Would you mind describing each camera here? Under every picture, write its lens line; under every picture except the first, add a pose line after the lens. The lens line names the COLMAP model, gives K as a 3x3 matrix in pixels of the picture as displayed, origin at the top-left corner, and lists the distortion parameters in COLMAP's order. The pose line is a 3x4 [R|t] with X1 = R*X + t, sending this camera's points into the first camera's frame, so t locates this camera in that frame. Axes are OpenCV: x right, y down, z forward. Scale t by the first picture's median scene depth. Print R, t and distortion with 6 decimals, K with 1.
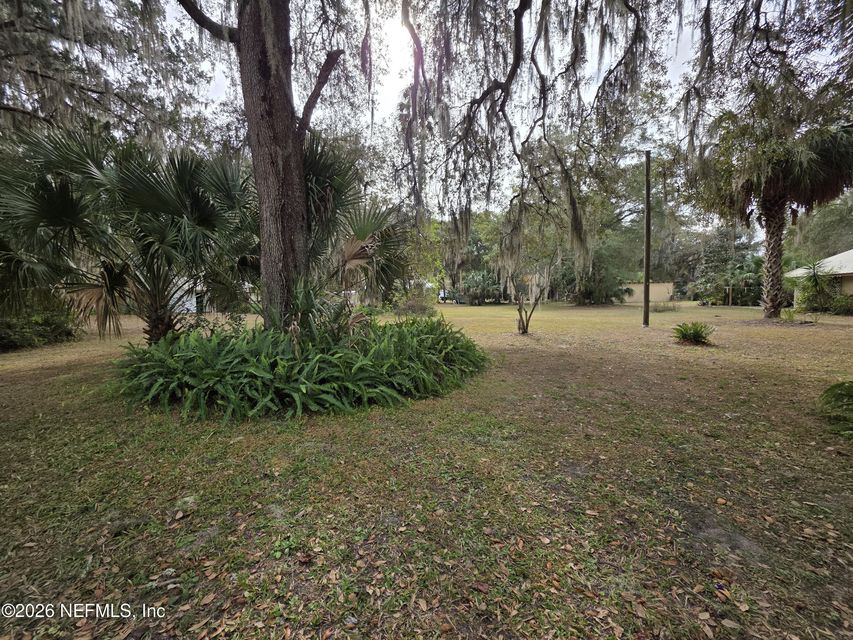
lens RADIAL K [[344.9, 0, 428.4], [0, 344.9, 320.8], [0, 0, 1]] dist [-0.011628, -0.000108]
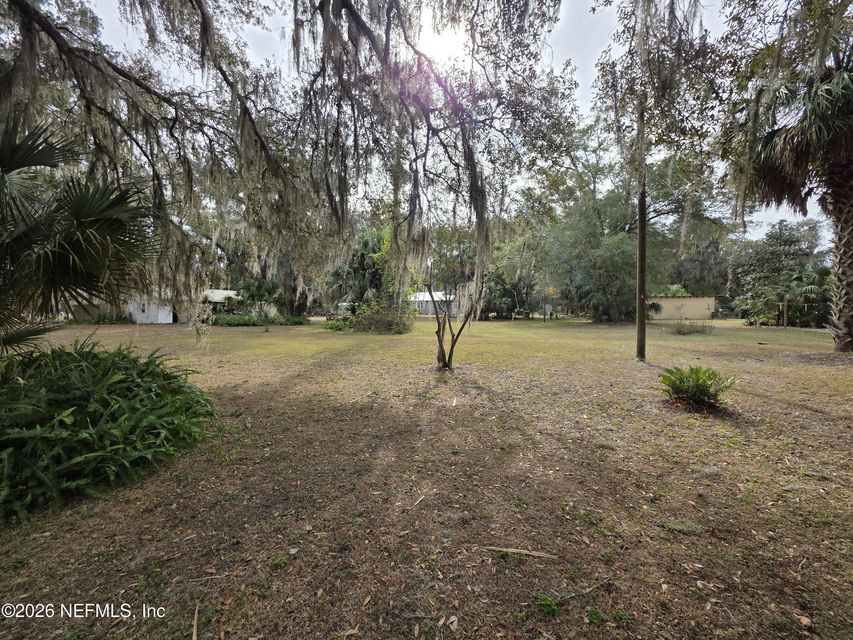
lens RADIAL K [[344.9, 0, 425.0], [0, 344.9, 318.6], [0, 0, 1]] dist [-0.011628, -0.000108]
pose [[0.994969, 0.016464, -0.098822, 0.125398], [-0.020544, 0.998972, -0.040416, -0.013105], [0.098055, 0.042243, 0.994284, 0.129102]]
